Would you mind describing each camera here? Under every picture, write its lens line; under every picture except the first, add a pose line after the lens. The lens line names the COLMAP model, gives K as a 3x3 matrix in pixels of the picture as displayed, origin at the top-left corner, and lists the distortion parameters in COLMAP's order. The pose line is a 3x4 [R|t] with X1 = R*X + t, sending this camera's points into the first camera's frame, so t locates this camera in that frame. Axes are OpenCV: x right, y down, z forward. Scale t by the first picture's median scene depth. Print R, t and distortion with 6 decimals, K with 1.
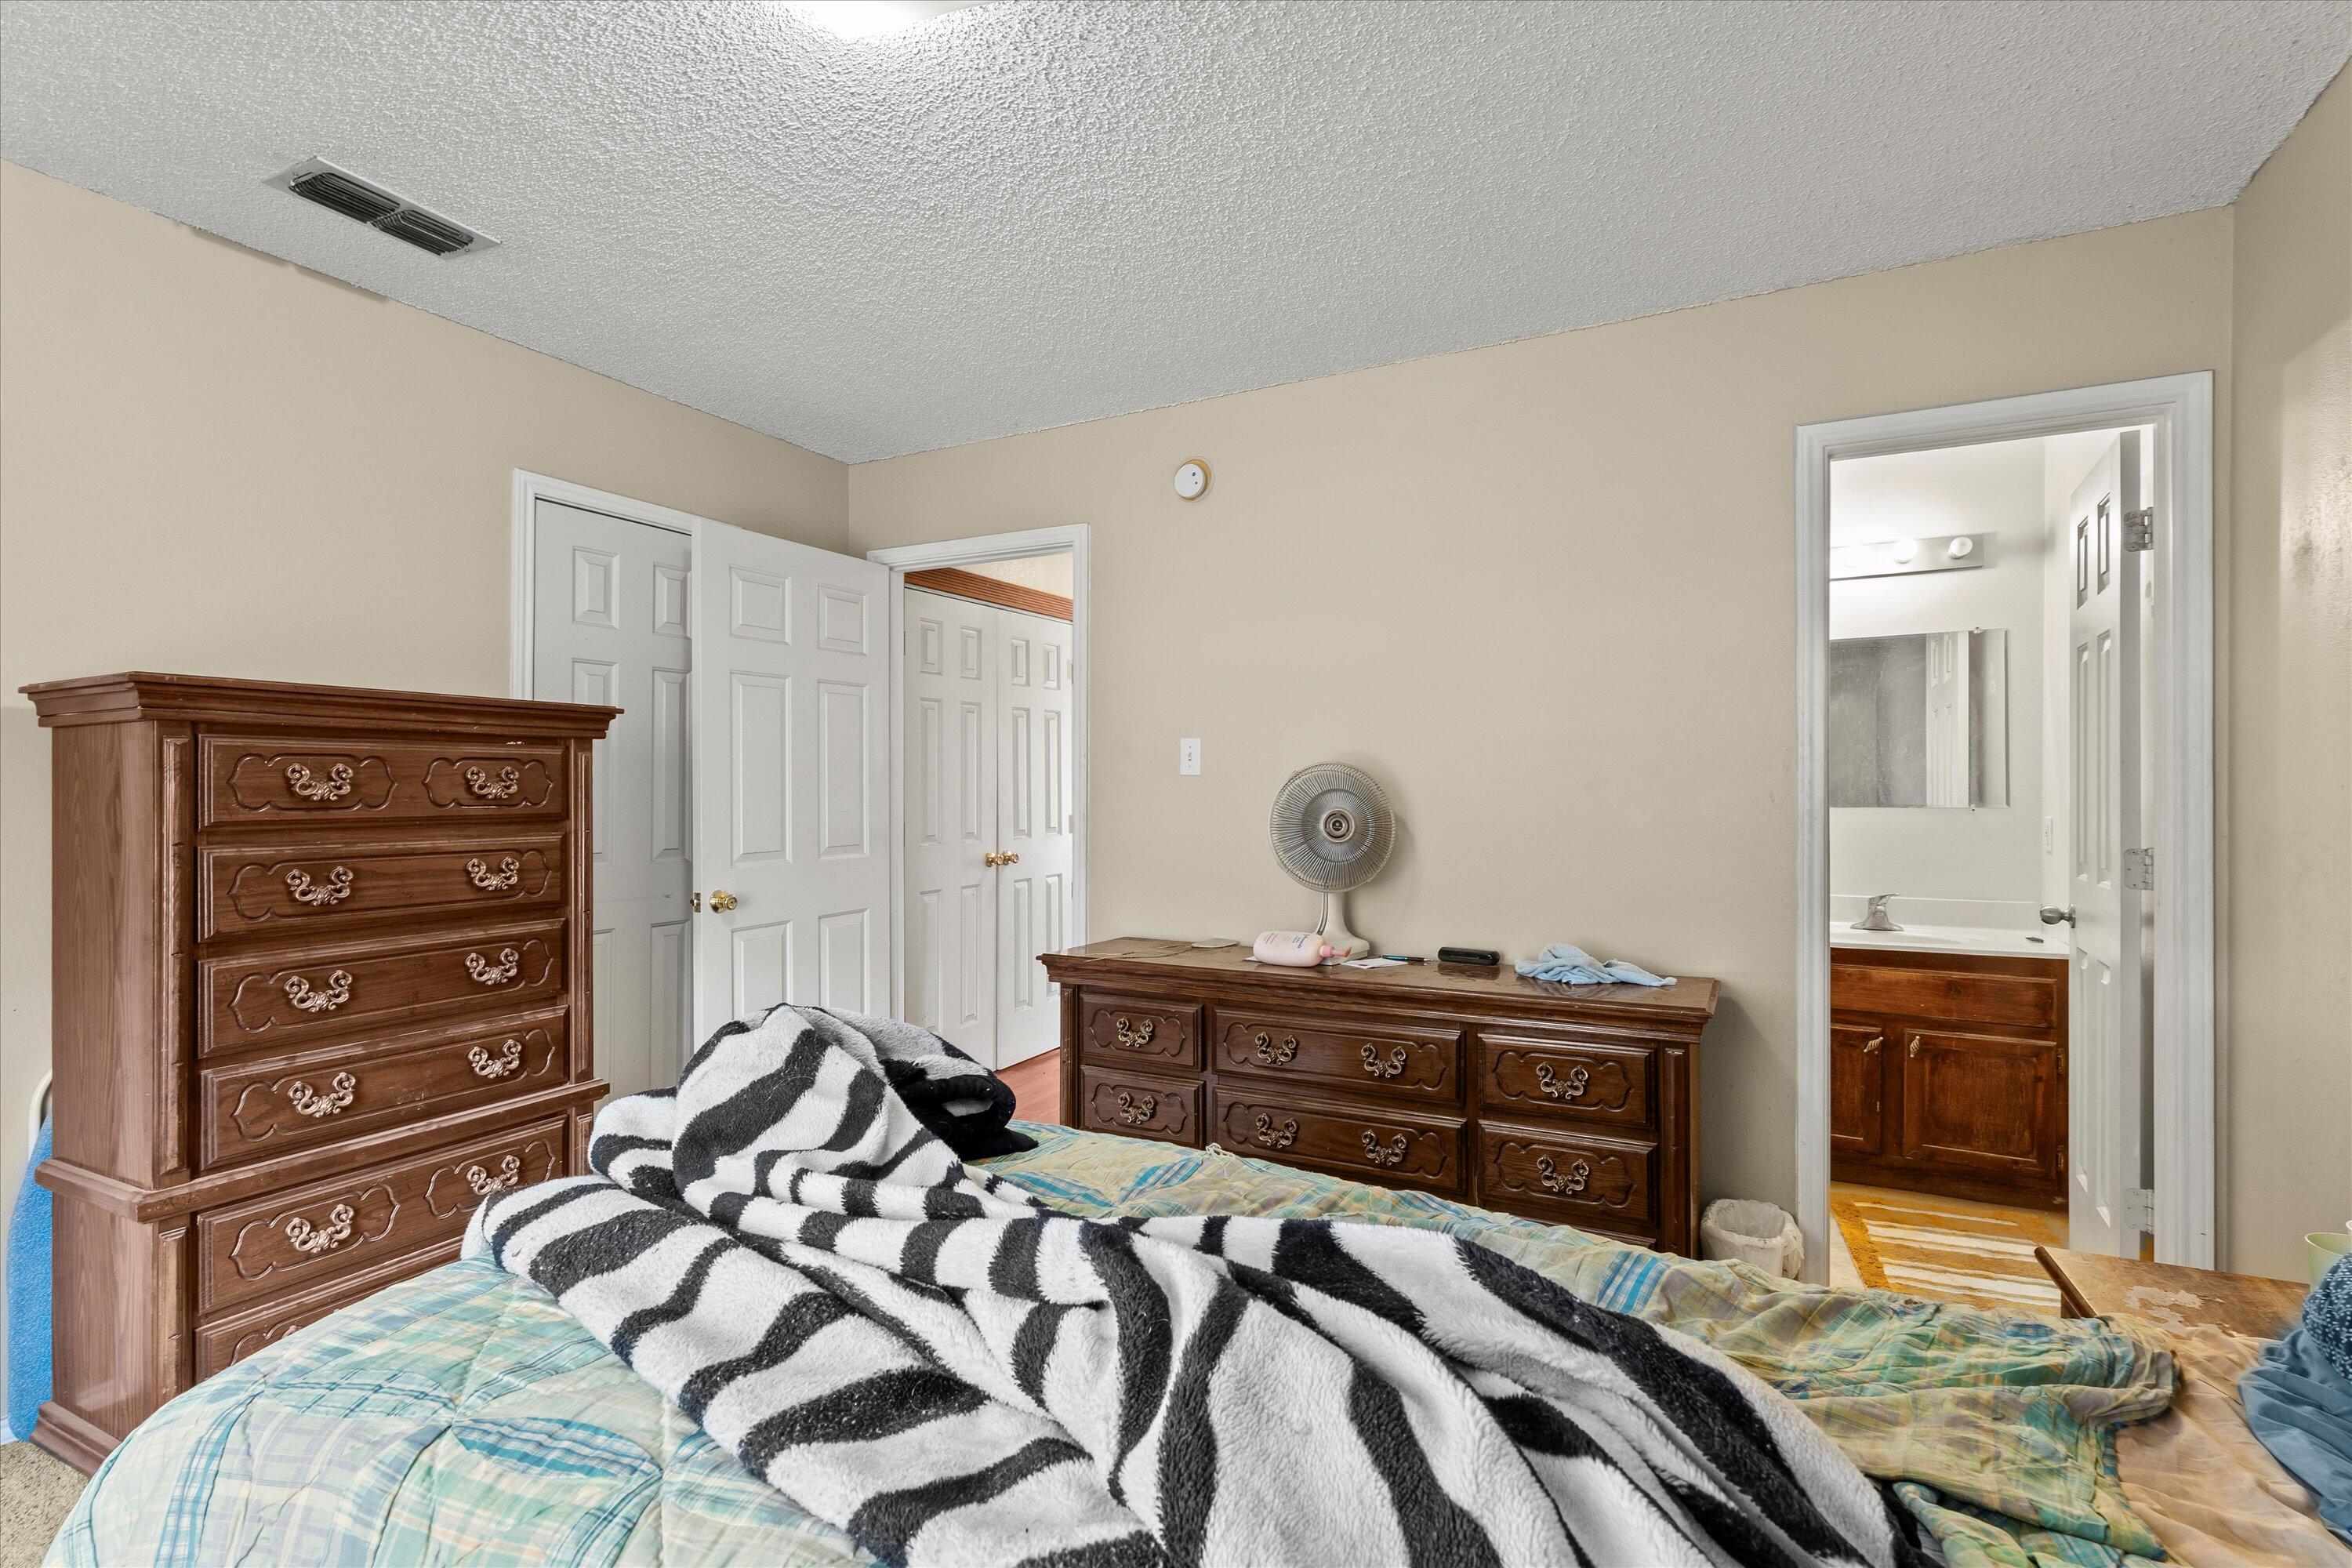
lens RADIAL K [[1110.2, 0, 1178.8], [0, 1110.2, 791.3], [0, 0, 1]] dist [-0.001635, -0.000333]
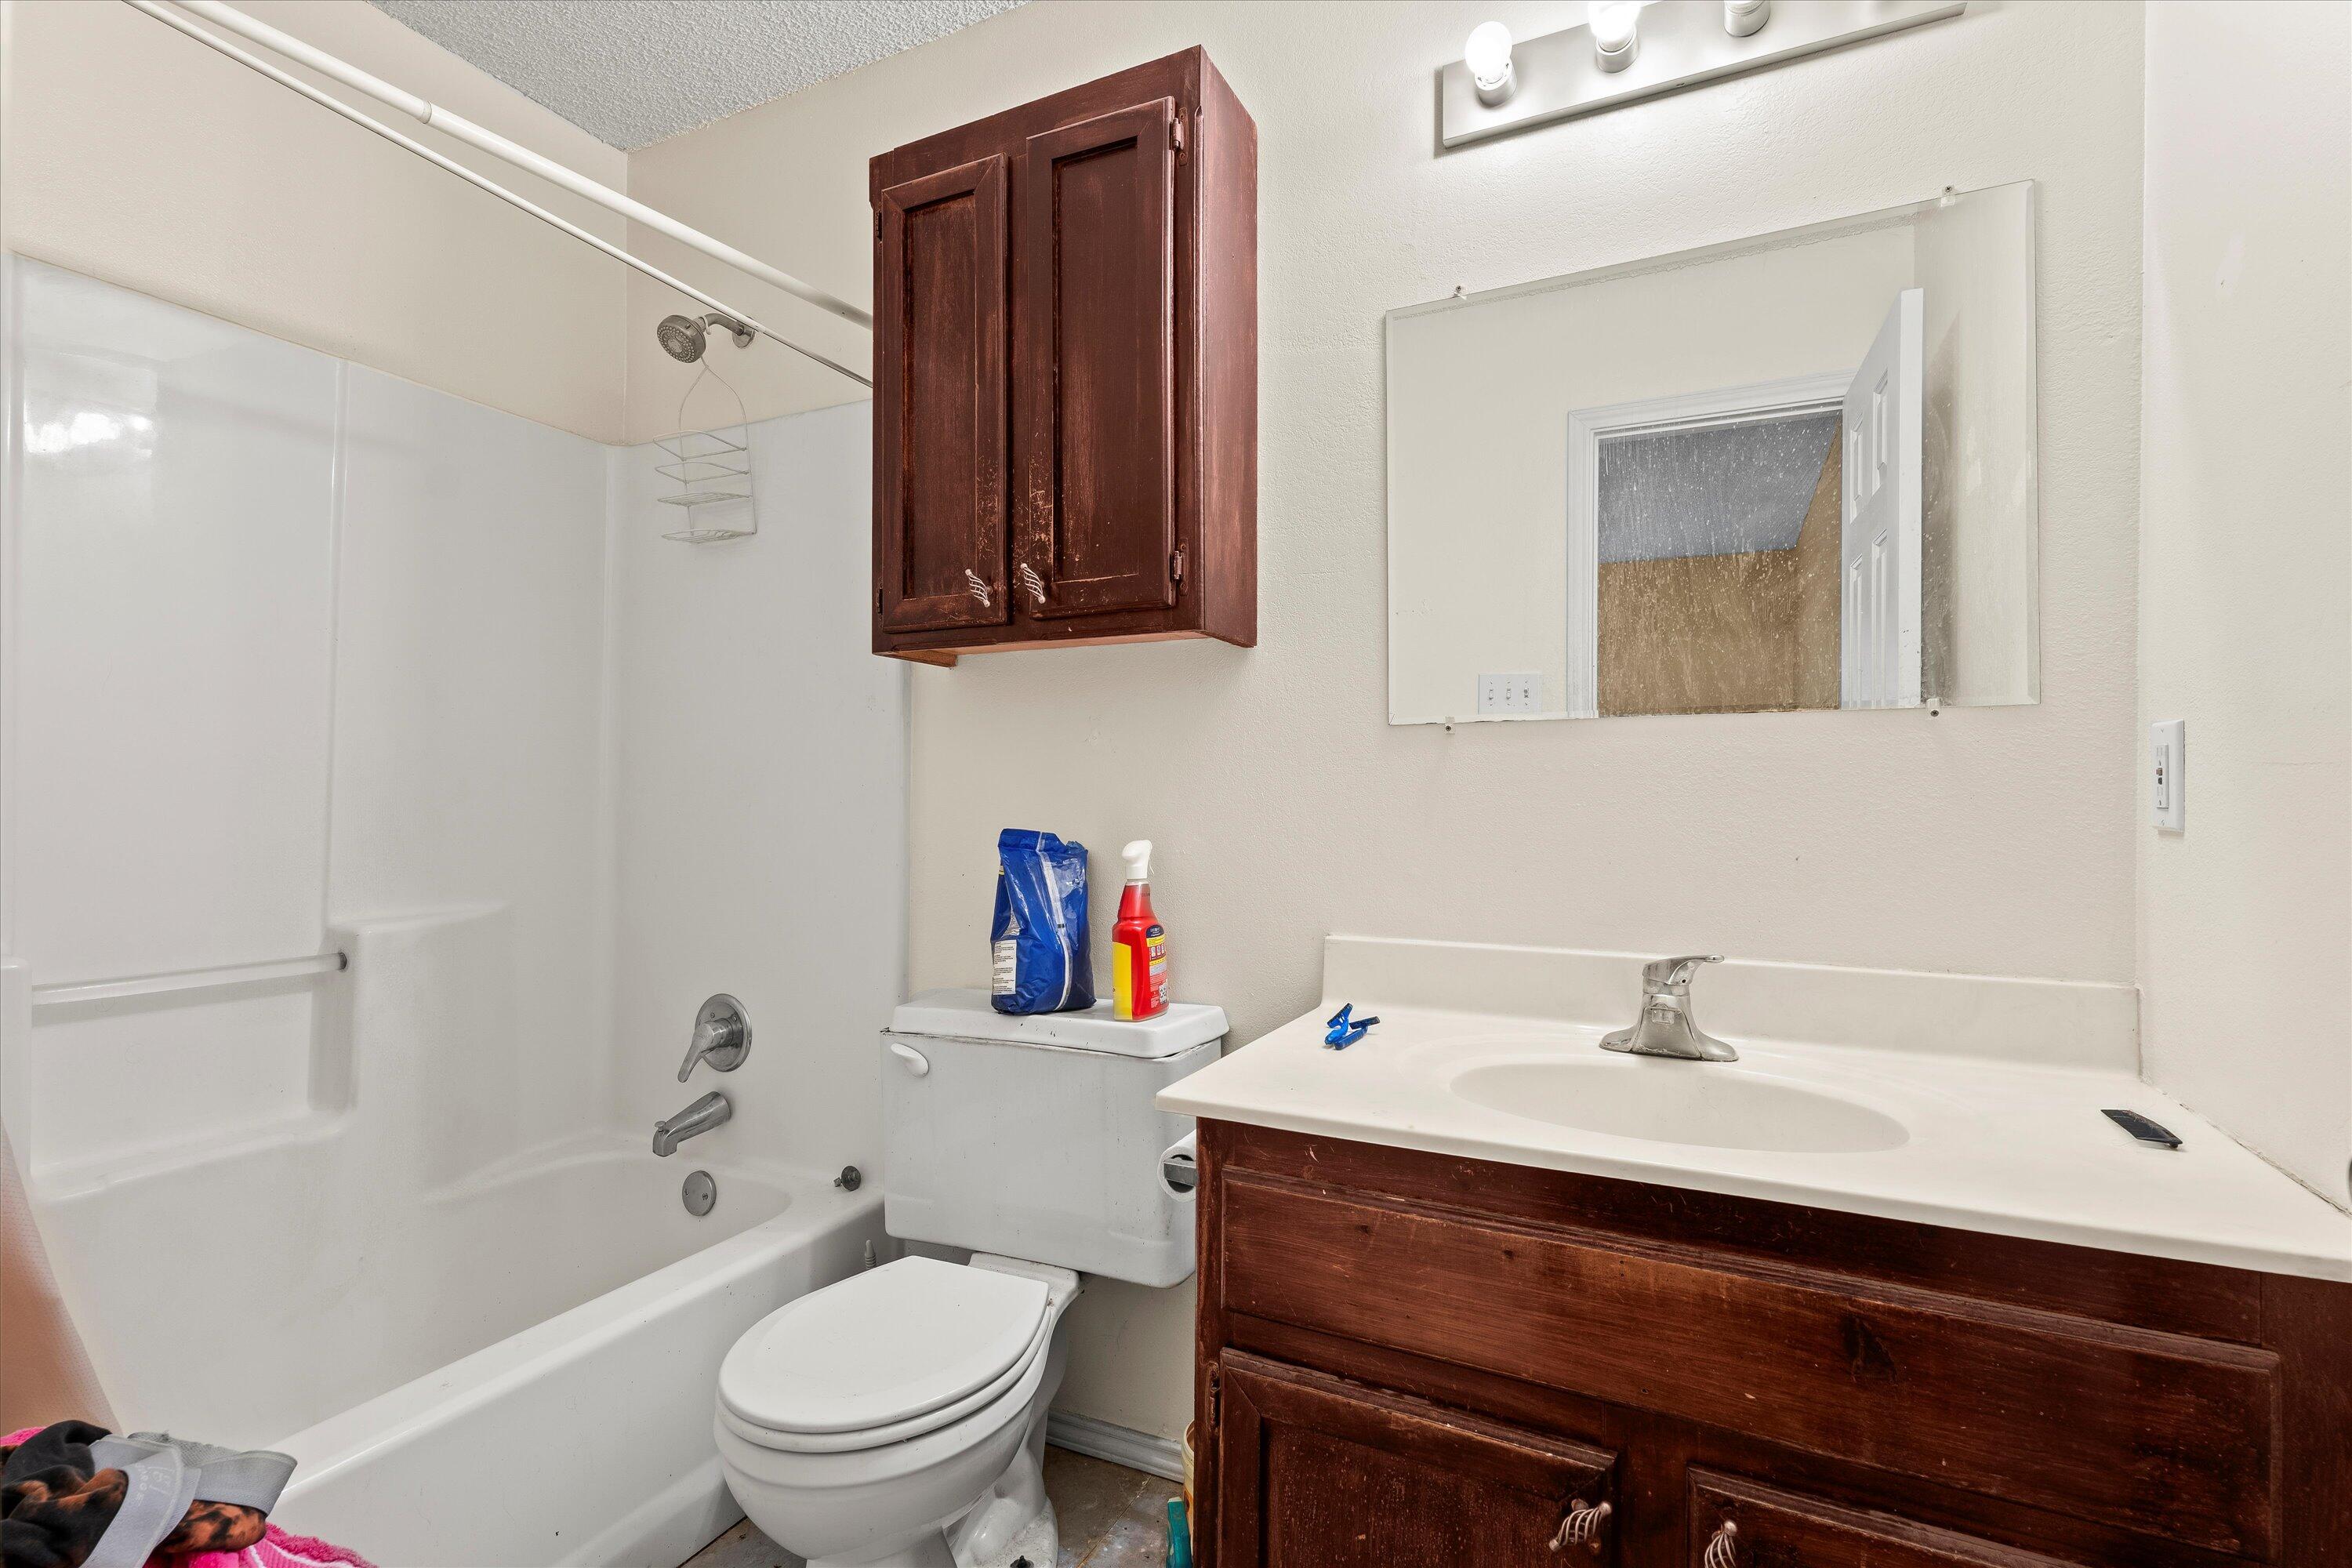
lens RADIAL K [[1110.2, 0, 1168.7], [0, 1110.2, 778.0], [0, 0, 1]] dist [-0.001635, -0.000333]
pose [[0.999761, 0.002920, 0.021672, 0.519285], [-0.002780, 0.999975, -0.006479, 0.044563], [-0.021690, 0.006417, 0.999744, 0.728141]]
